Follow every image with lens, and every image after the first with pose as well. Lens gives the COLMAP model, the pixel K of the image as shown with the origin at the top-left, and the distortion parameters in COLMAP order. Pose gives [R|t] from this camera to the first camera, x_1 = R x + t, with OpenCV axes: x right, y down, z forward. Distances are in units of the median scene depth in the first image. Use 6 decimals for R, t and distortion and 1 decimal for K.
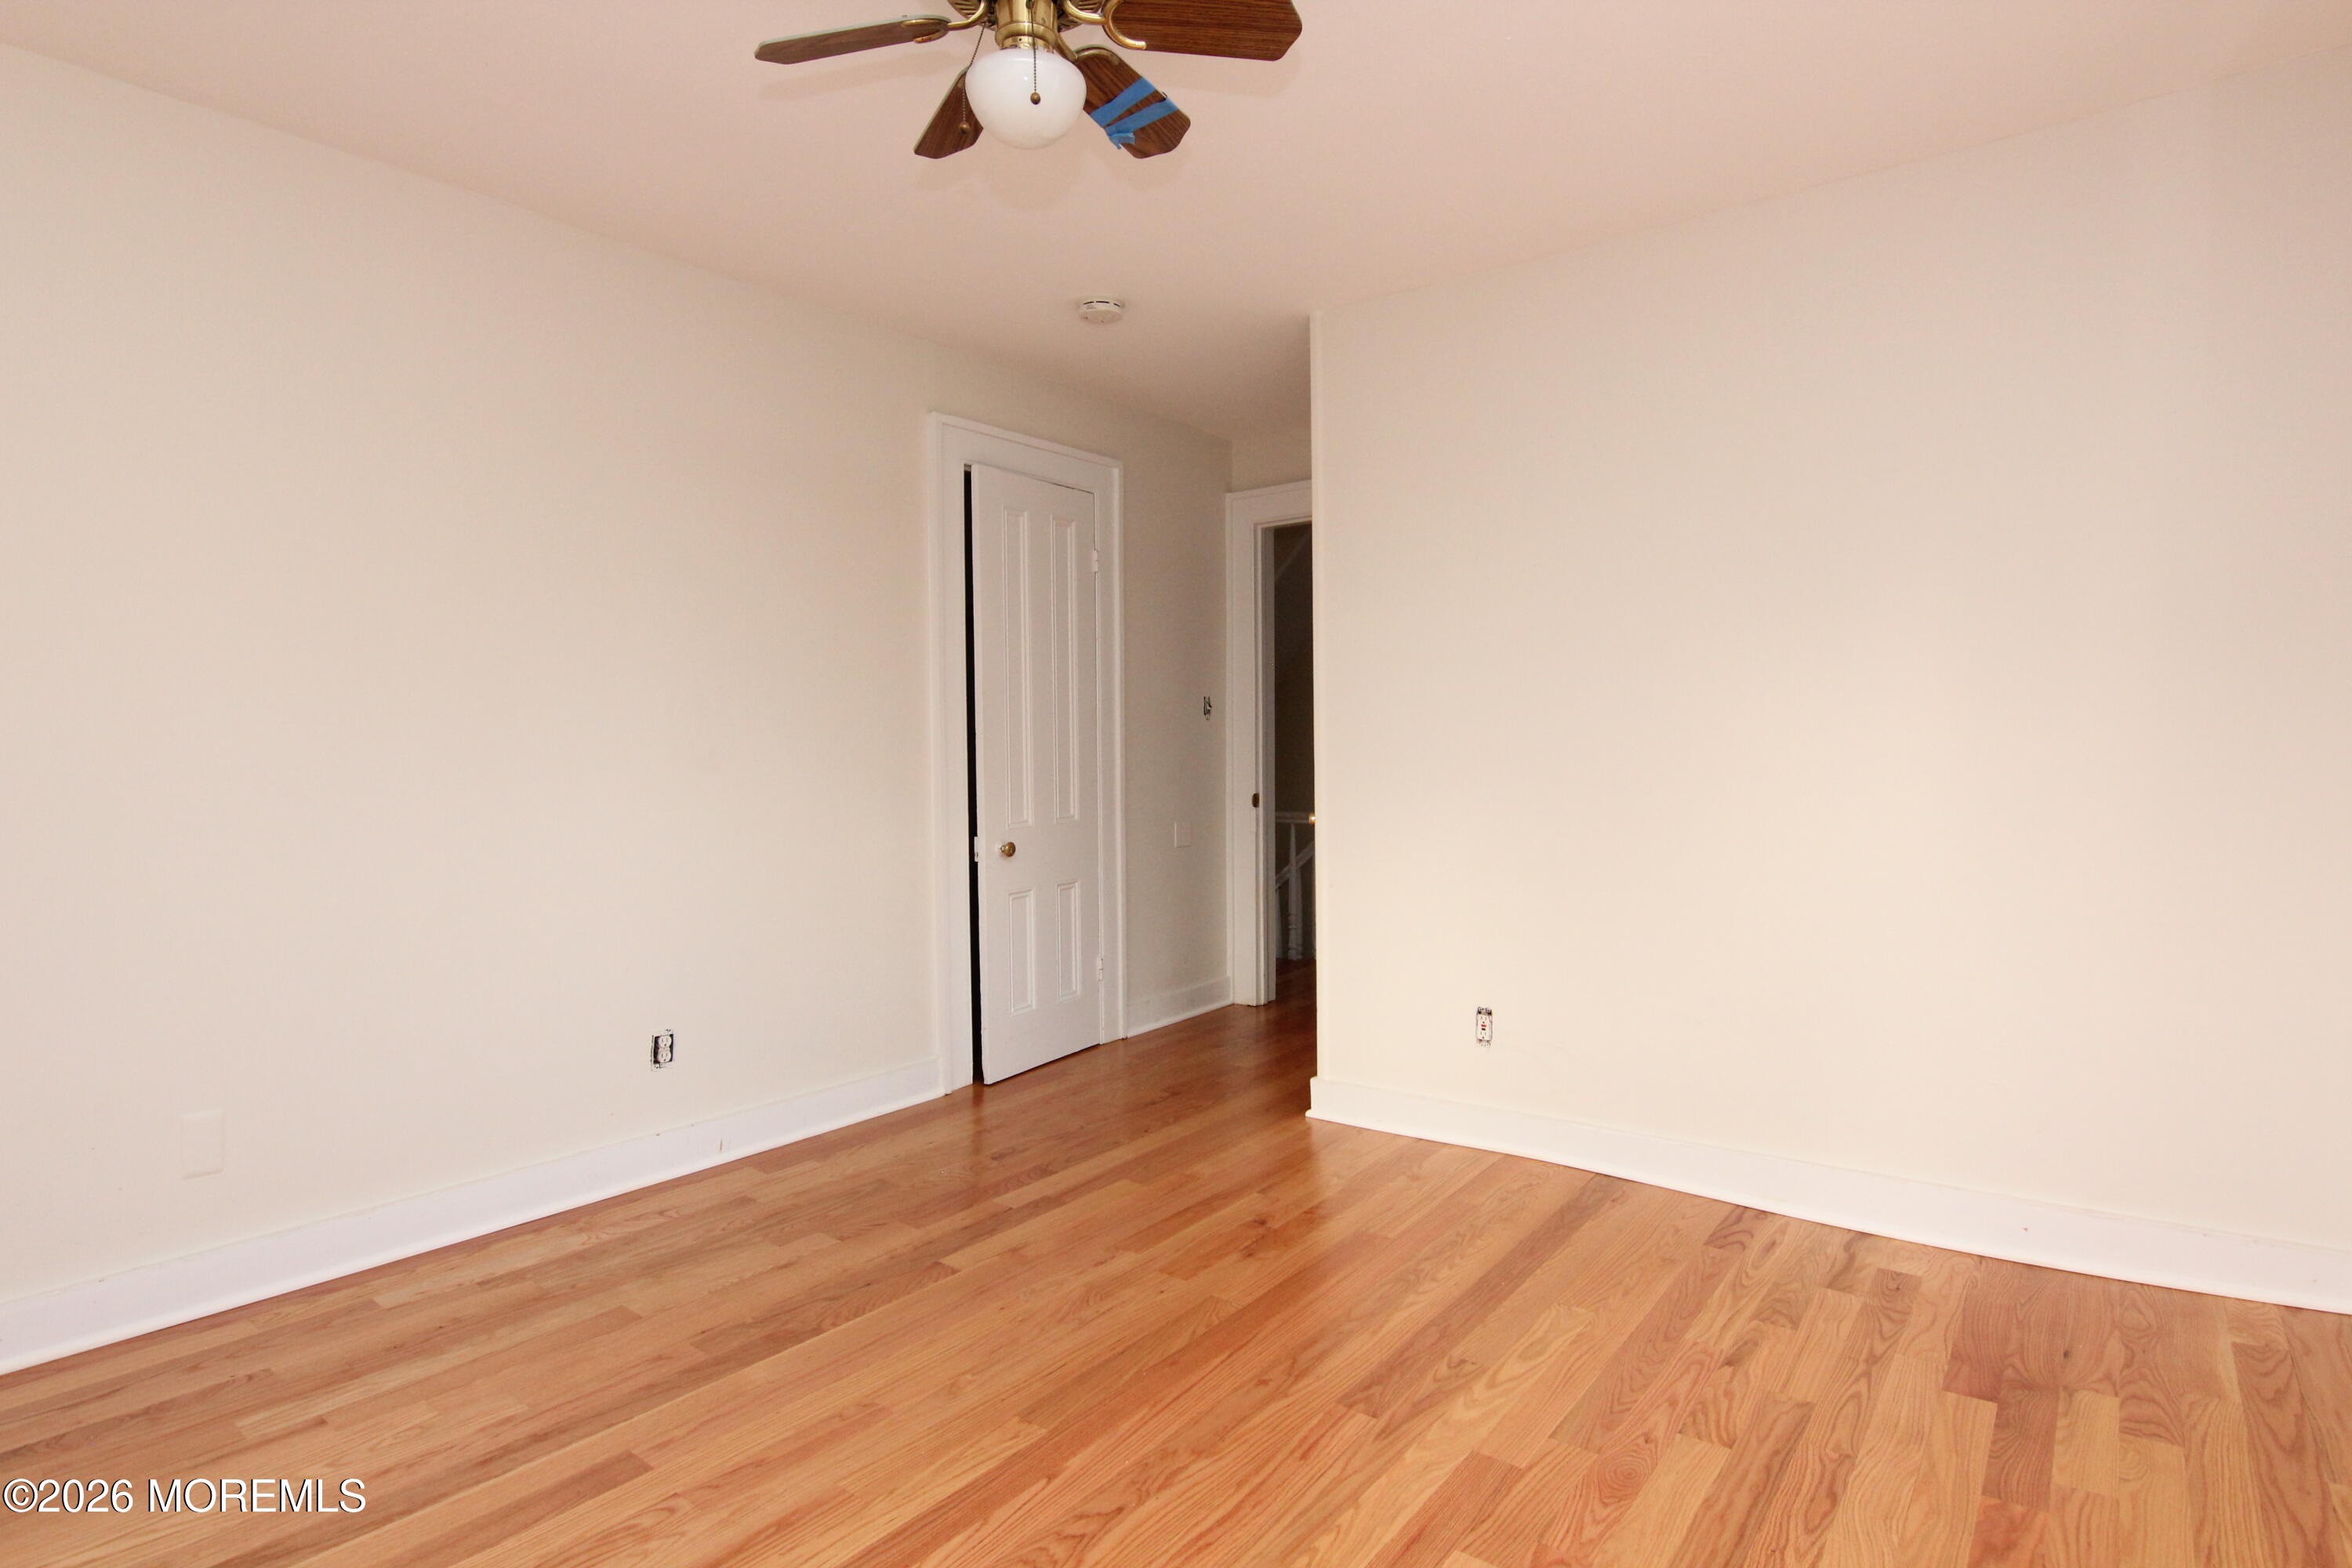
lens RADIAL K [[1196.1, 0, 1193.1], [0, 1196.1, 788.9], [0, 0, 1]] dist [-0.003549, -0.013709]
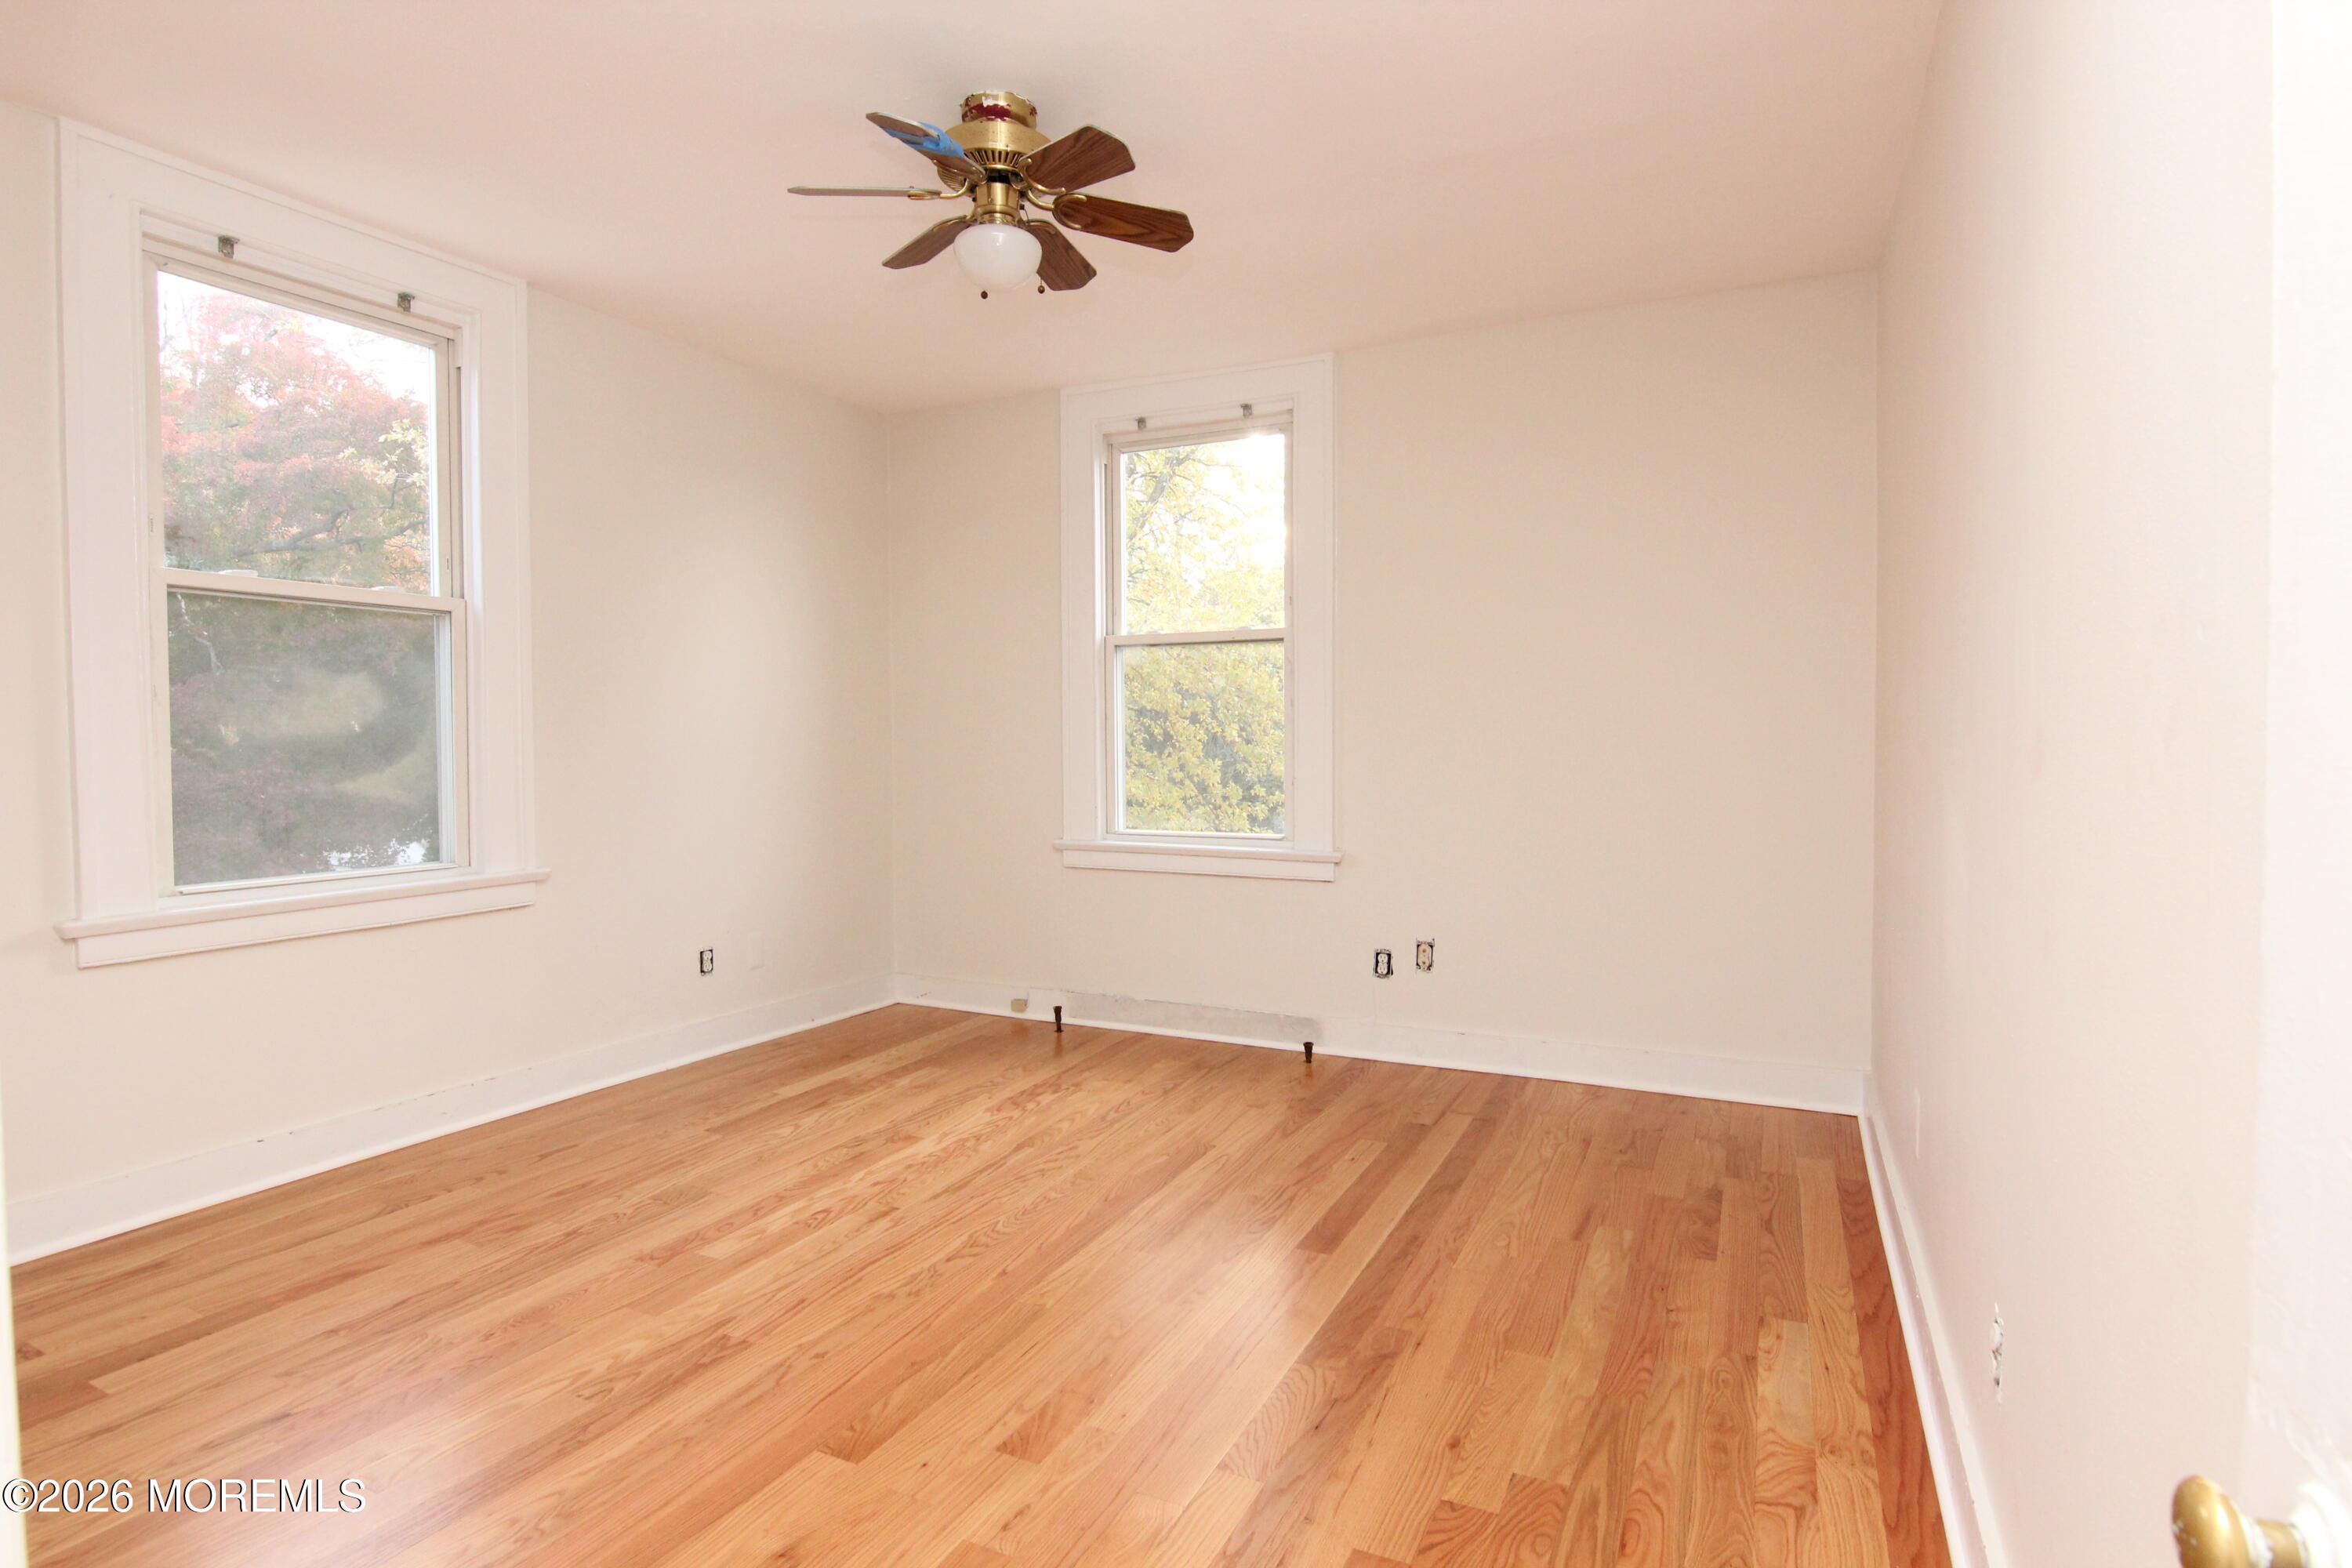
lens RADIAL K [[1196.1, 0, 1193.1], [0, 1196.1, 788.9], [0, 0, 1]] dist [-0.003549, -0.013709]
pose [[-0.977725, 0.018902, -0.209039, -0.052299], [0.001712, 0.996622, 0.082112, -0.071782], [0.209885, 0.079925, -0.974454, 2.126759]]
